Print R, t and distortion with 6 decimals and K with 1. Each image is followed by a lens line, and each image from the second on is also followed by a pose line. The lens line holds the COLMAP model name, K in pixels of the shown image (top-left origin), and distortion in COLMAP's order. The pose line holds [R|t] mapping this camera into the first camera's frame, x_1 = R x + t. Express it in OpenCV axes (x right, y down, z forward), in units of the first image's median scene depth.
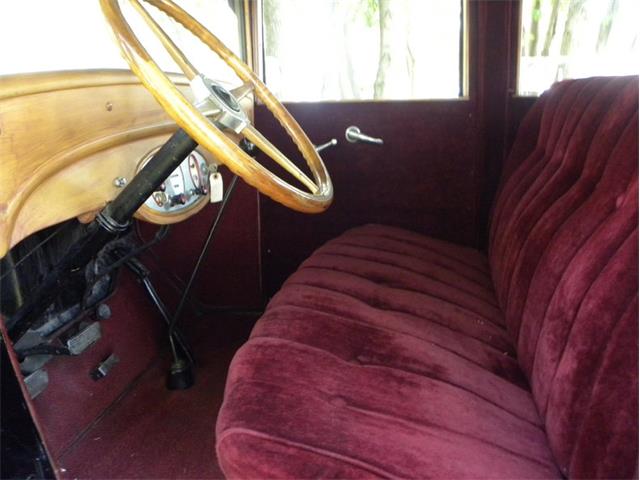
lens RADIAL K [[485.3, 0, 320.0], [0, 485.3, 240.0], [0, 0, 1]] dist [-0.148279, 0.085447]
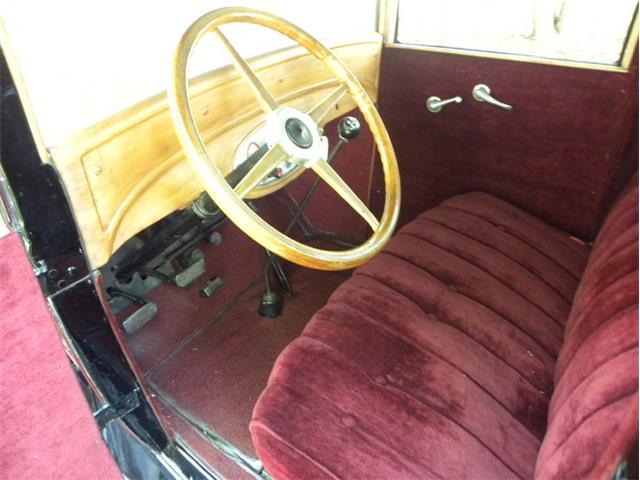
lens RADIAL K [[485.3, 0, 320.0], [0, 485.3, 240.0], [0, 0, 1]] dist [-0.148279, 0.085447]
pose [[0.938019, 0.212716, -0.273629, 0.167497], [-0.124024, 0.943236, 0.308099, -0.376224], [0.323634, -0.255066, 0.911154, -0.000143]]
